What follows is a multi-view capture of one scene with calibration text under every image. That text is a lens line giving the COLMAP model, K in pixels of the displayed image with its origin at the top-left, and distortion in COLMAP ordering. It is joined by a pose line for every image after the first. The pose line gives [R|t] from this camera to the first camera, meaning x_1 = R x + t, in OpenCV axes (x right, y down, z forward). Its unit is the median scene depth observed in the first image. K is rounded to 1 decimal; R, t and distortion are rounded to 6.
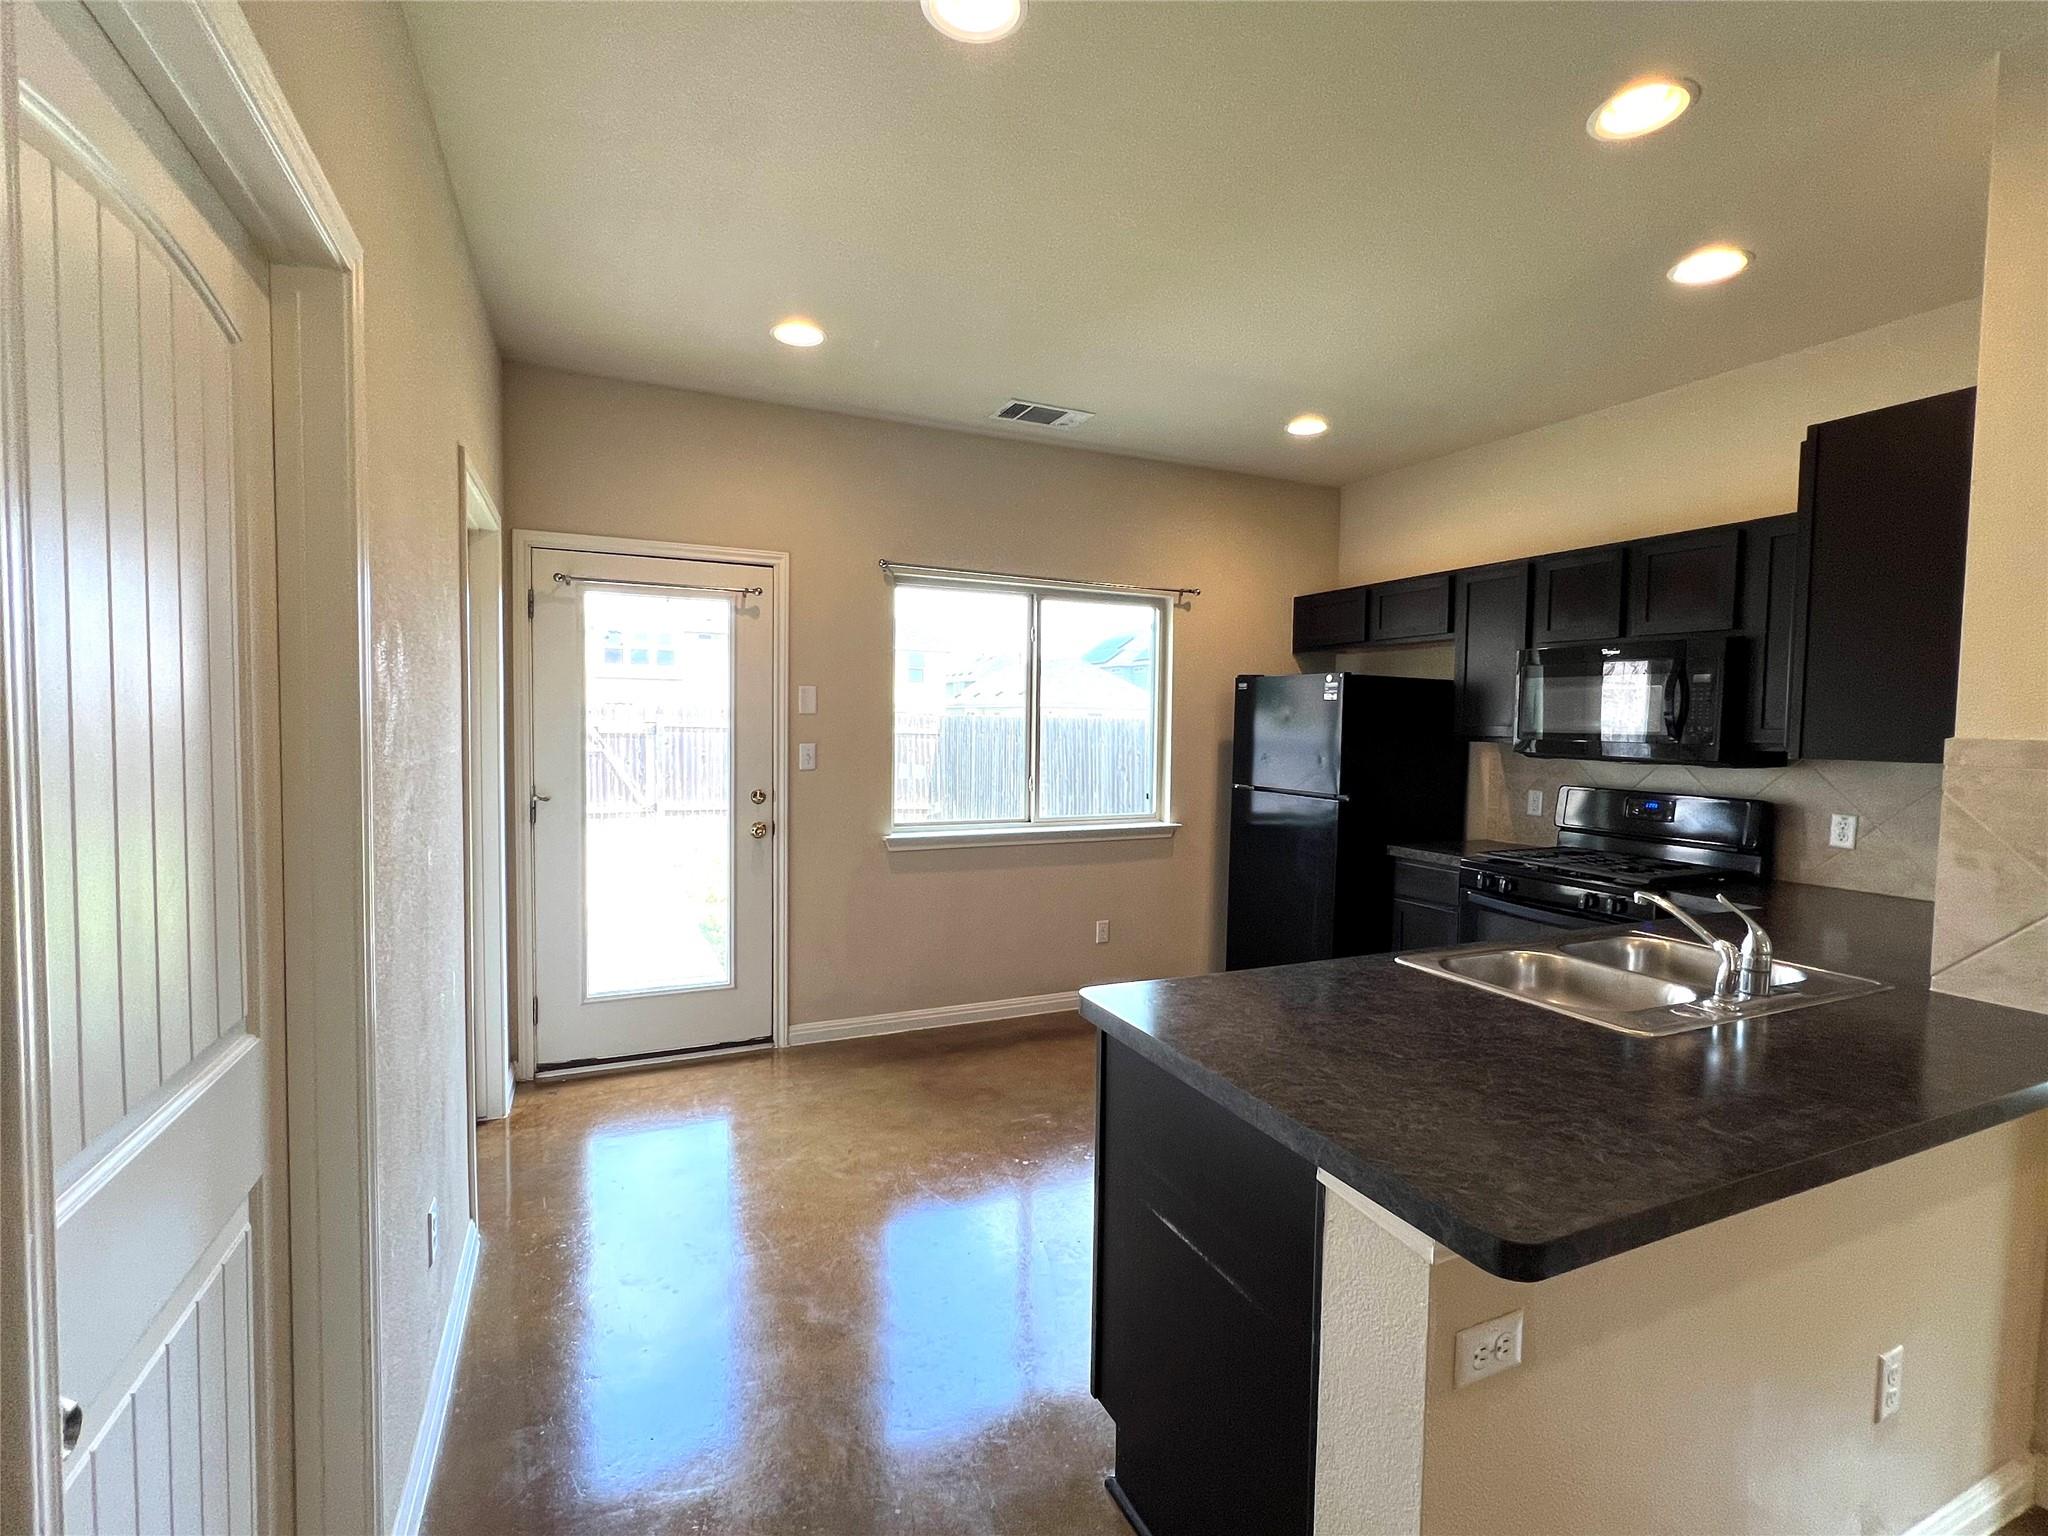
lens RADIAL K [[922.8, 0, 1022.4], [0, 922.8, 763.5], [0, 0, 1]] dist [0.001767, 0.000869]
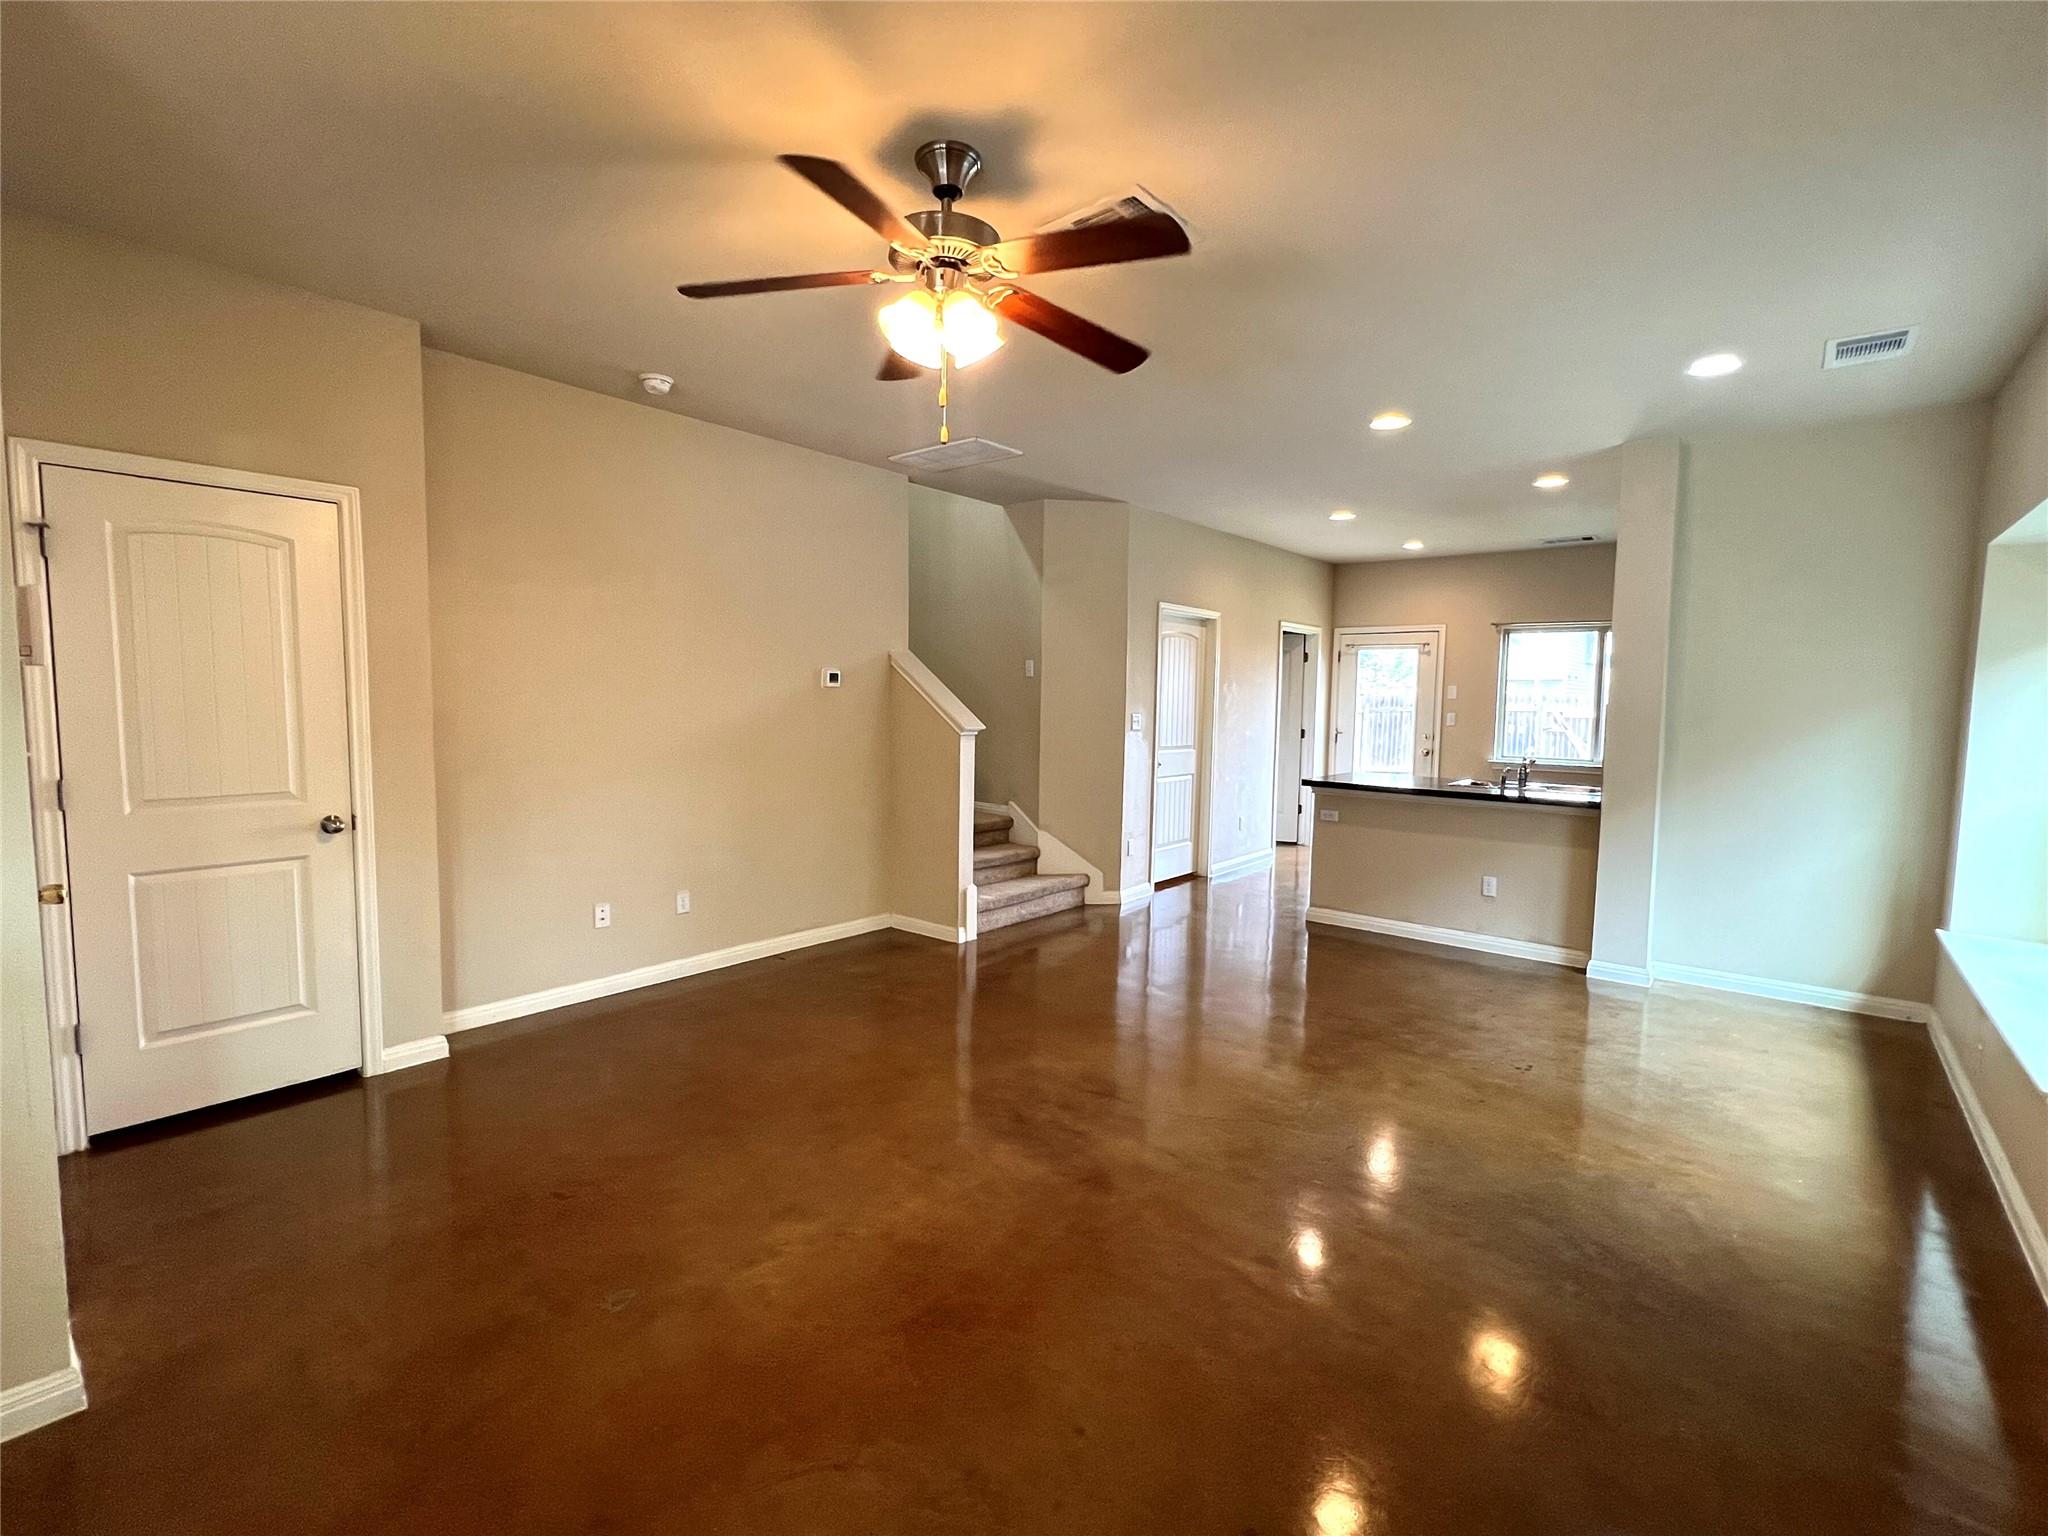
lens RADIAL K [[922.8, 0, 1022.4], [0, 922.8, 763.5], [0, 0, 1]] dist [0.001767, 0.000869]
pose [[0.435259, 0.059296, -0.898350, 1.241149], [-0.051774, 0.997826, 0.040776, 0.057439], [0.898815, 0.028763, 0.437383, -0.801476]]
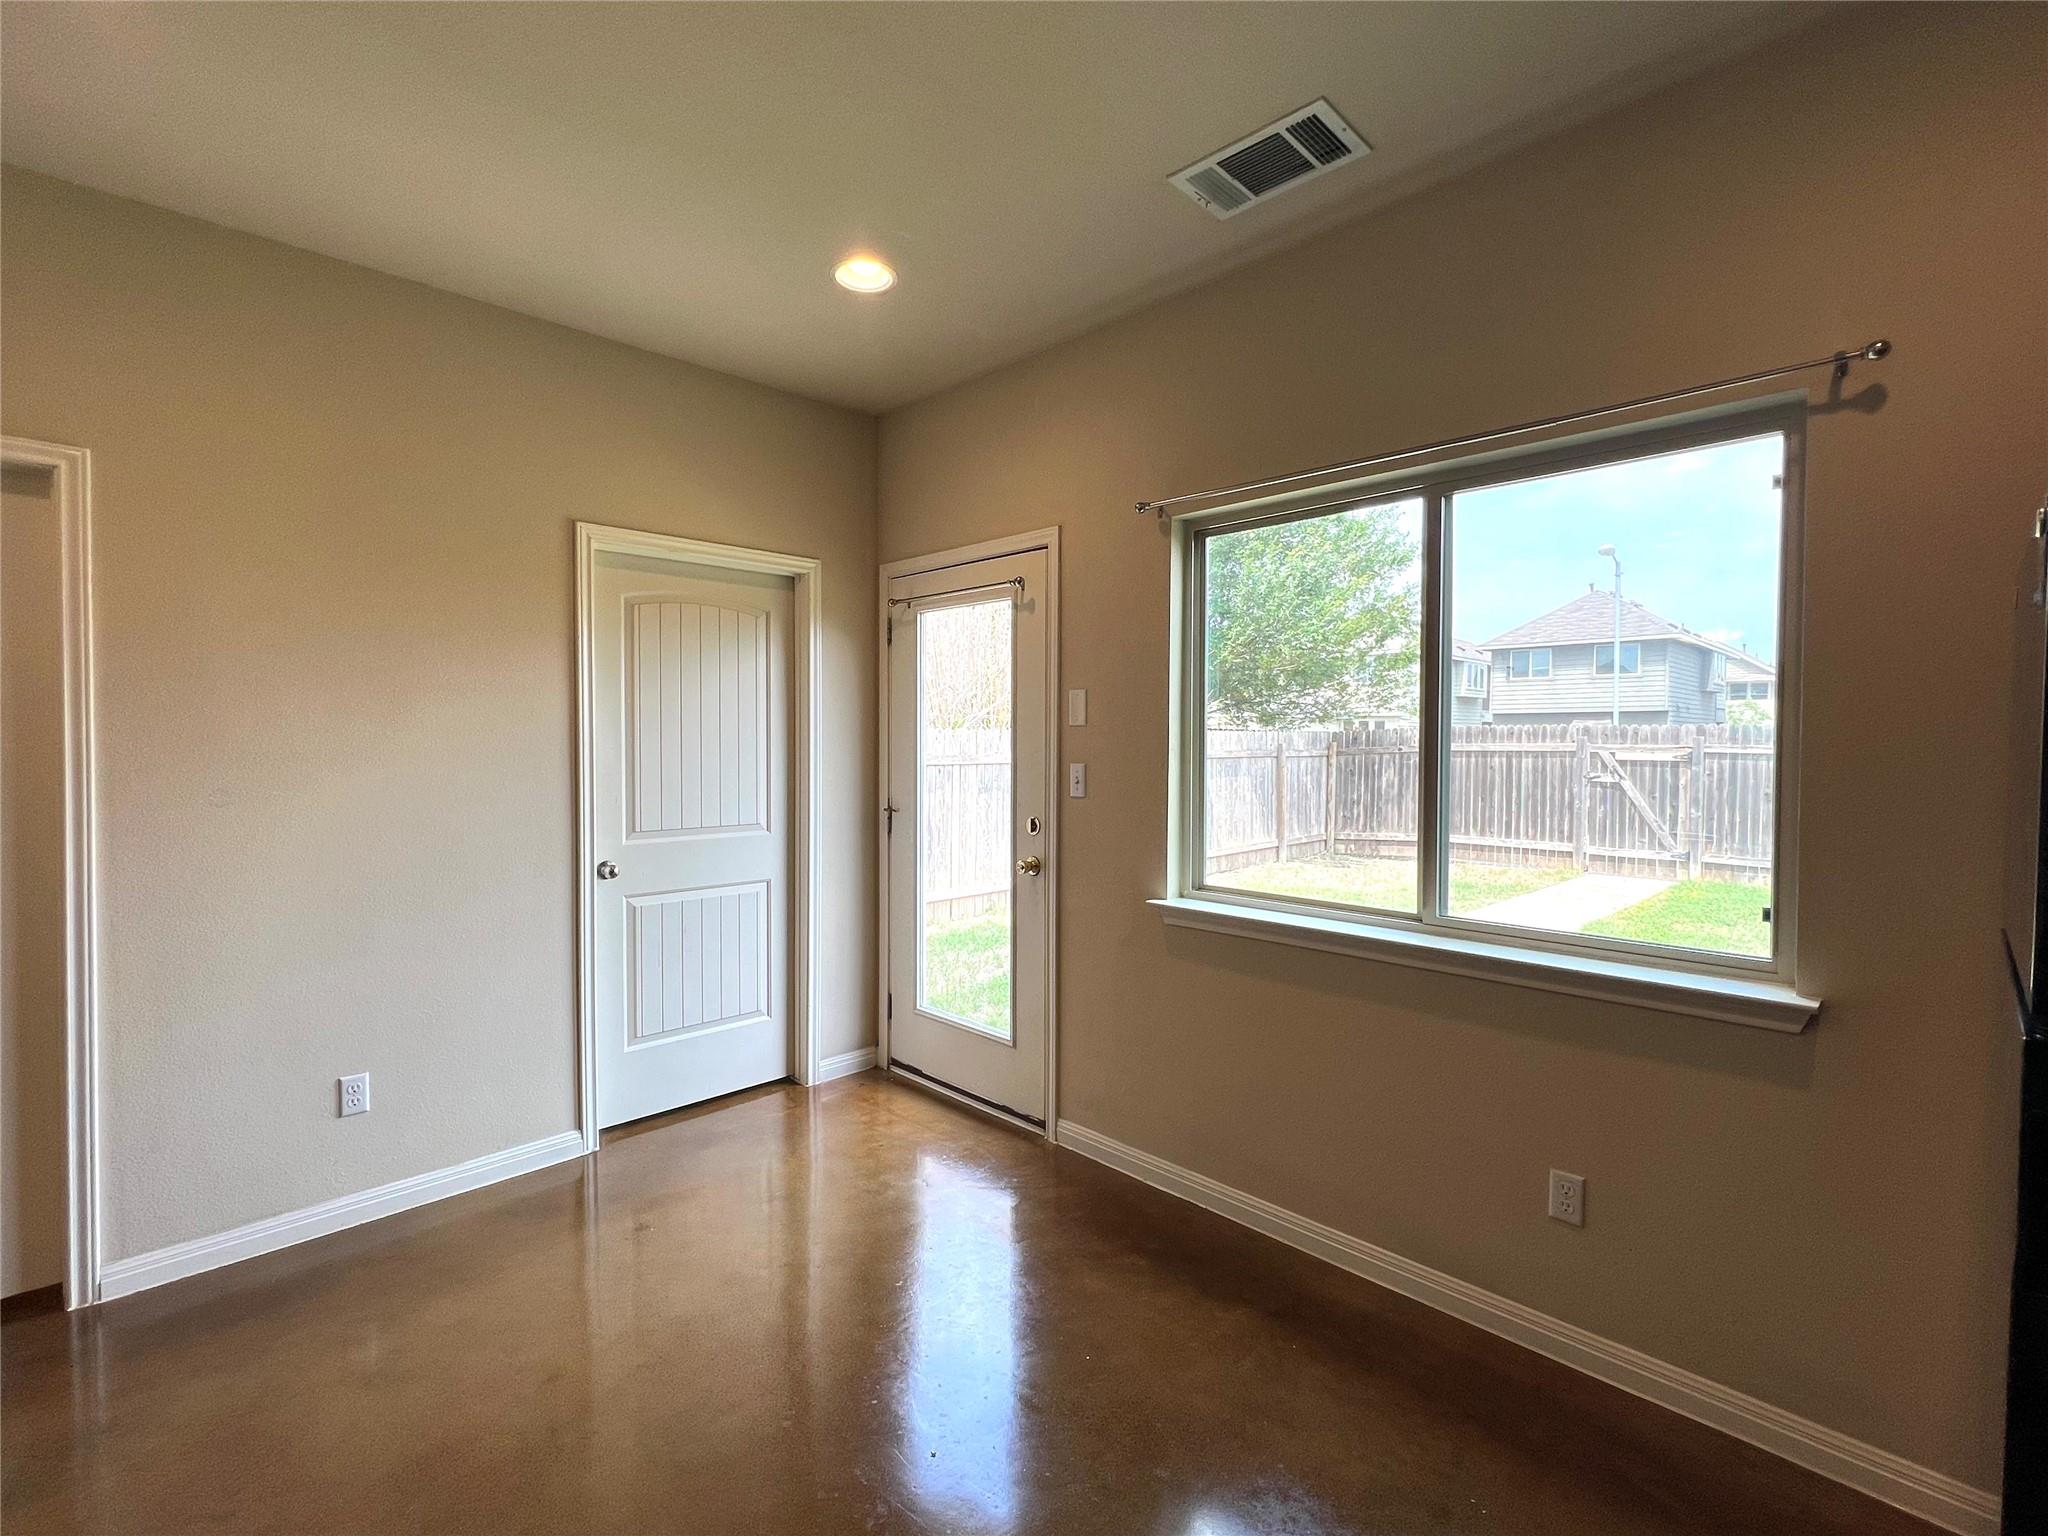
lens RADIAL K [[928.7, 0, 1045.8], [0, 928.7, 767.4], [0, 0, 1]] dist [0.023270, 0.000118]
pose [[0.355188, 0.015458, -0.934667, 0.491628], [-0.042031, 0.999116, 0.000551, -0.017685], [0.933849, 0.039090, 0.355524, 0.693870]]
